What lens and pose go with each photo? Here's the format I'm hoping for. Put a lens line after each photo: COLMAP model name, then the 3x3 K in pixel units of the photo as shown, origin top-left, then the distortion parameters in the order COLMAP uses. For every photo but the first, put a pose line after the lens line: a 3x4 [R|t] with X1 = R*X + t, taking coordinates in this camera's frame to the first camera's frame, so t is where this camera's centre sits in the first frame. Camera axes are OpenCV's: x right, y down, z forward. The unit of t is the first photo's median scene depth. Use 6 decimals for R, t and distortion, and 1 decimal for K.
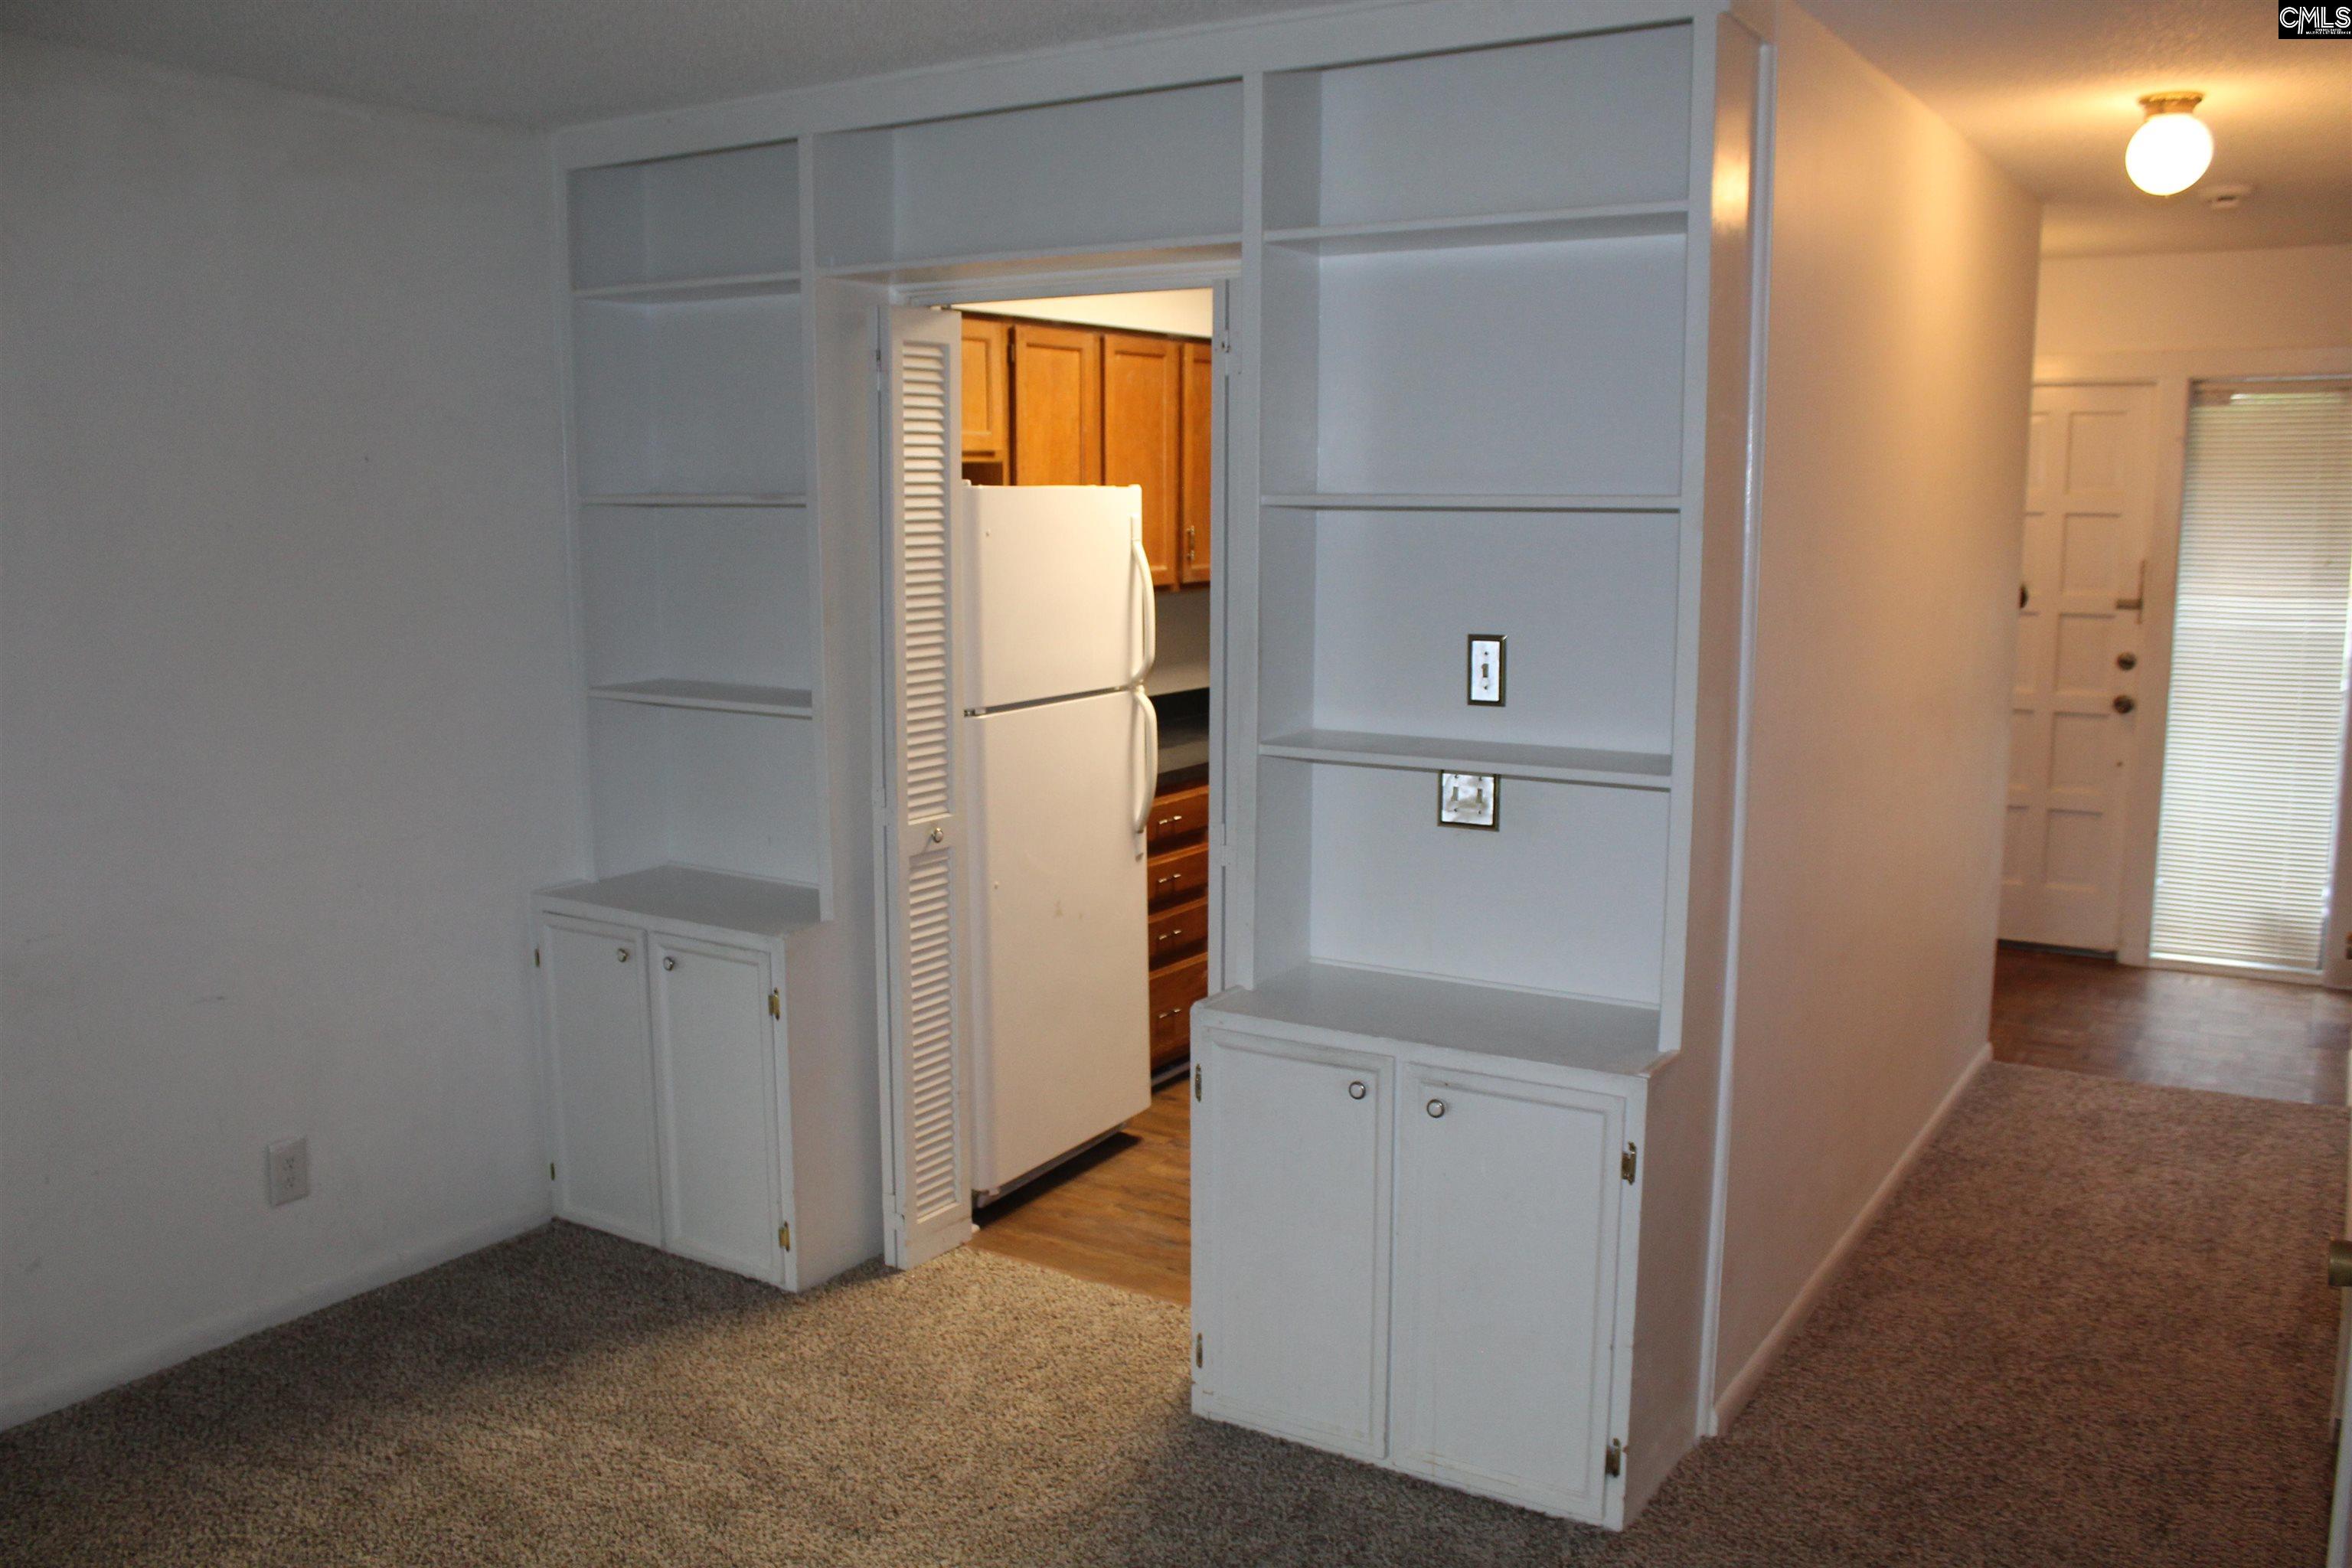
lens RADIAL K [[1912.7, 0, 1176.0], [0, 1912.7, 784.0], [0, 0, 1]] dist [-0.143273, 0.111505]
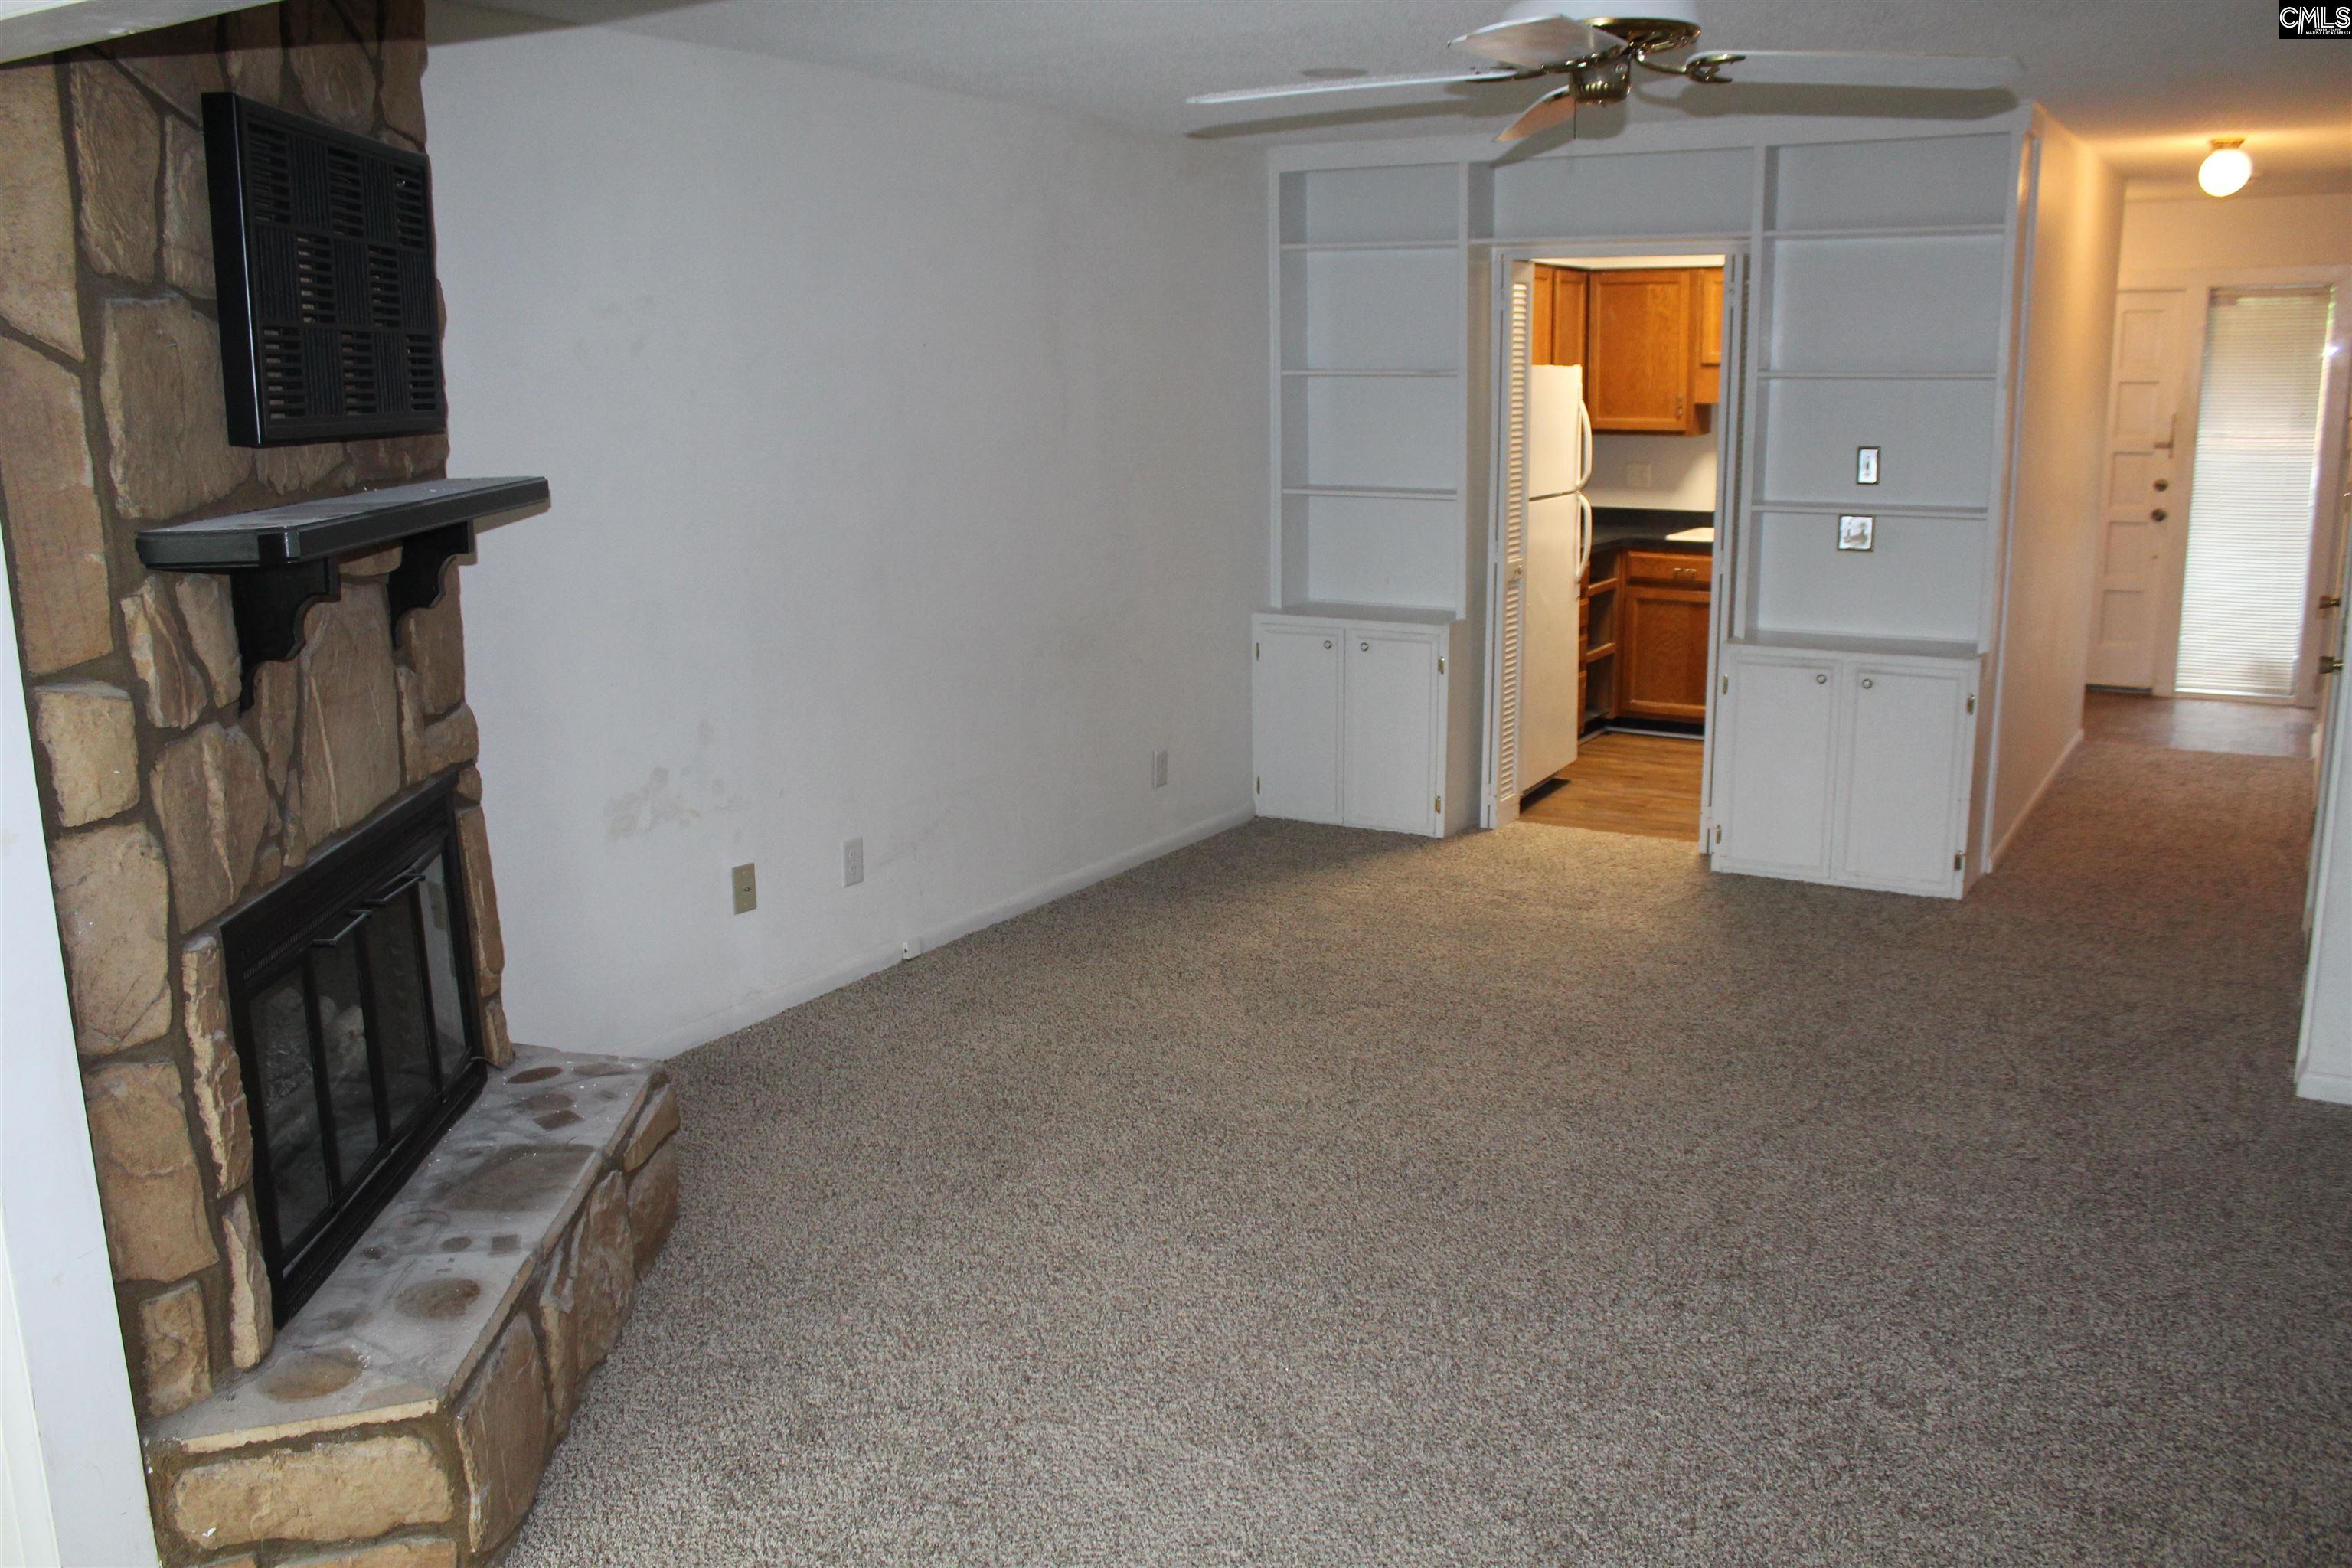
lens RADIAL K [[1912.7, 0, 1176.0], [0, 1912.7, 784.0], [0, 0, 1]] dist [-0.143273, 0.111505]
pose [[0.999661, -0.015688, 0.020792, -0.464245], [0.014378, 0.997990, 0.061723, 0.107147], [-0.021719, -0.061403, 0.997877, -0.698472]]
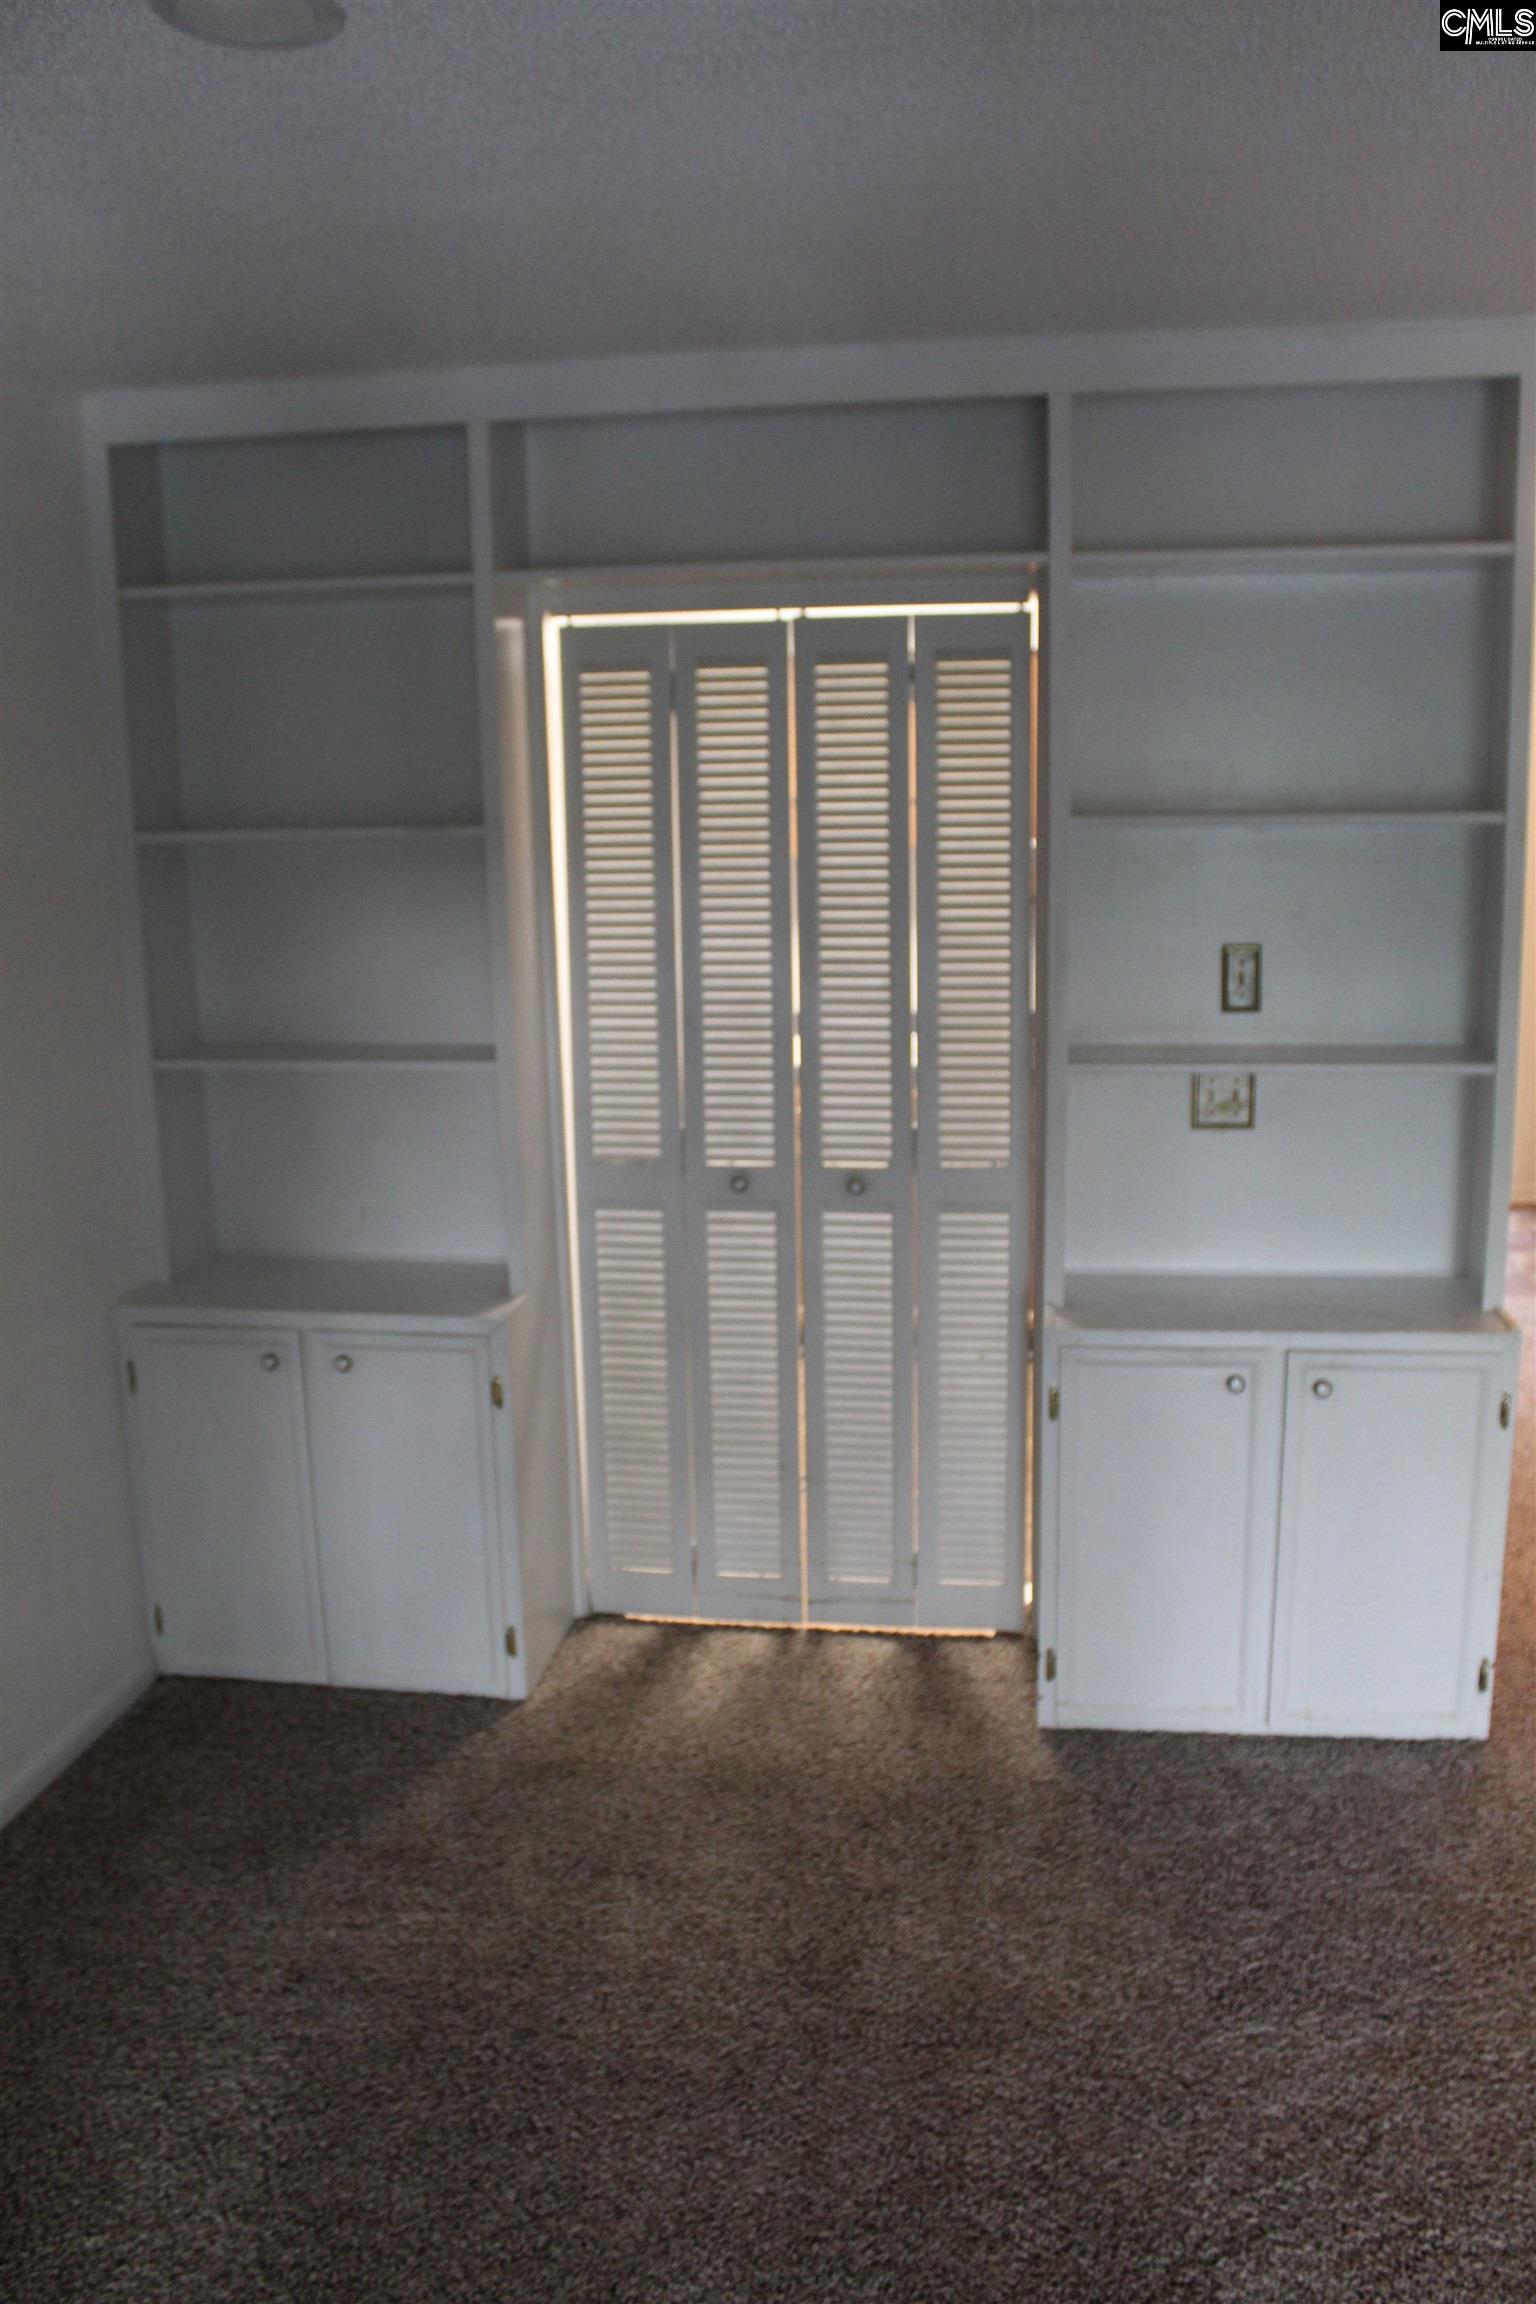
lens RADIAL K [[1873.7, 0, 768.0], [0, 1873.7, 1152.0], [0, 0, 1]] dist [-0.143273, 0.111505]
pose [[0.914154, -0.096045, 0.393825, -0.408175], [0.081995, 0.995255, 0.052391, -0.031865], [-0.396988, -0.015602, 0.917691, 0.127812]]
